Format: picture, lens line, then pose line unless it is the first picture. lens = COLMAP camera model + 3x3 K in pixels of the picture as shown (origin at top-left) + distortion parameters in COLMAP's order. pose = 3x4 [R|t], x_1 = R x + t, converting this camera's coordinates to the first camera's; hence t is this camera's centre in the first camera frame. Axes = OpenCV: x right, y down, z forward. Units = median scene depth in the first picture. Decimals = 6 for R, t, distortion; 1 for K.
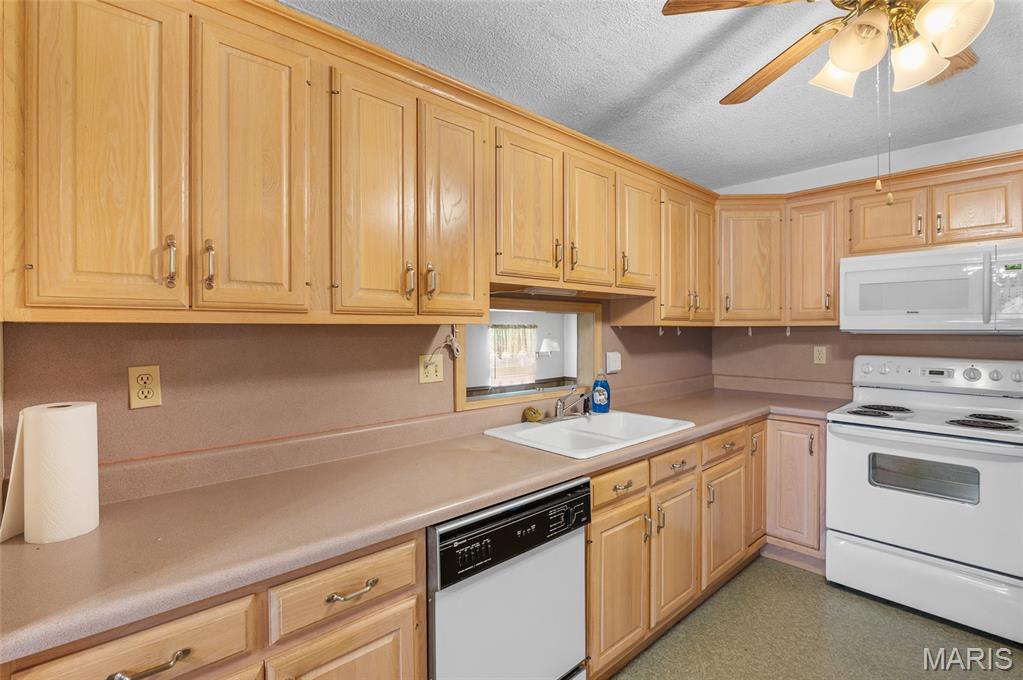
lens RADIAL K [[471.9, 0, 509.7], [0, 471.9, 332.9], [0, 0, 1]] dist [-0.010752, -0.000232]
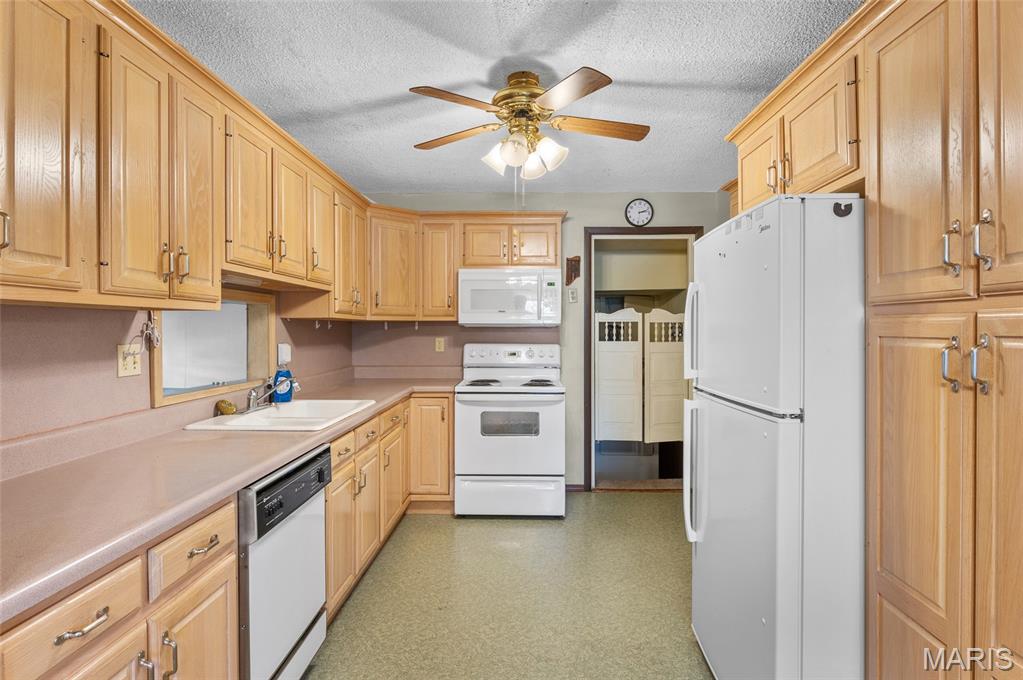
lens RADIAL K [[550.0, 0, 509.9], [0, 550.0, 334.6], [0, 0, 1]] dist [-0.026697, 0.000553]
pose [[0.692245, -0.004005, 0.721652, -0.375750], [0.003602, 0.999991, 0.002095, 0.025978], [-0.721654, 0.001150, 0.692253, -0.199885]]
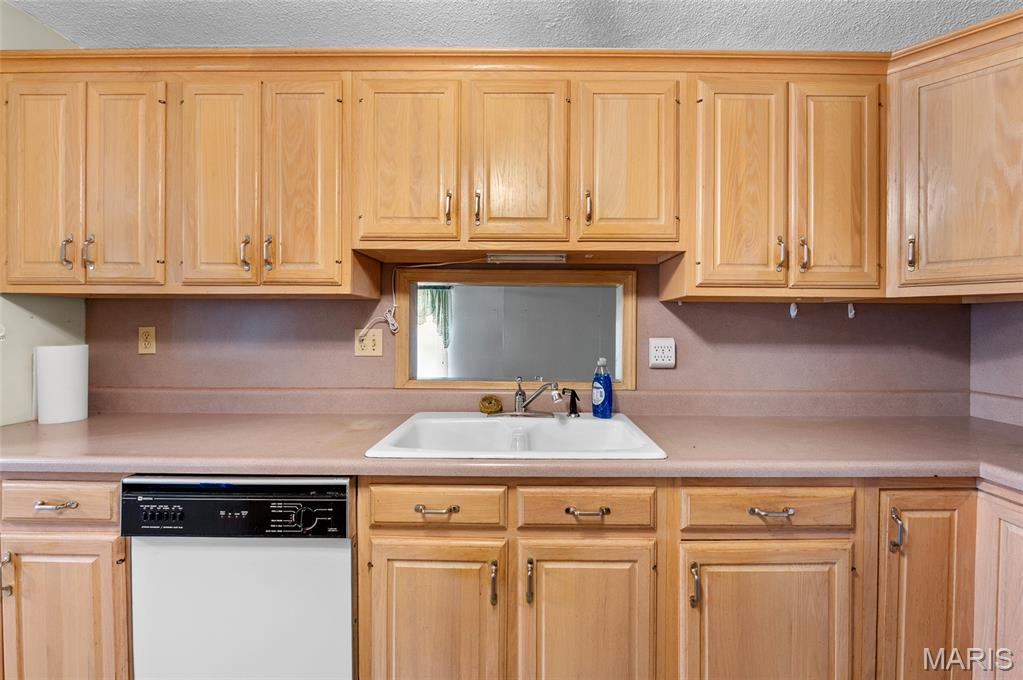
lens RADIAL K [[418.9, 0, 515.0], [0, 418.9, 330.4], [0, 0, 1]] dist [-0.010201, -0.000238]
pose [[0.737963, 0.011935, -0.674735, 0.628002], [-0.012635, 0.999913, 0.003868, 0.038697], [0.674723, 0.005671, 0.738050, 0.504484]]
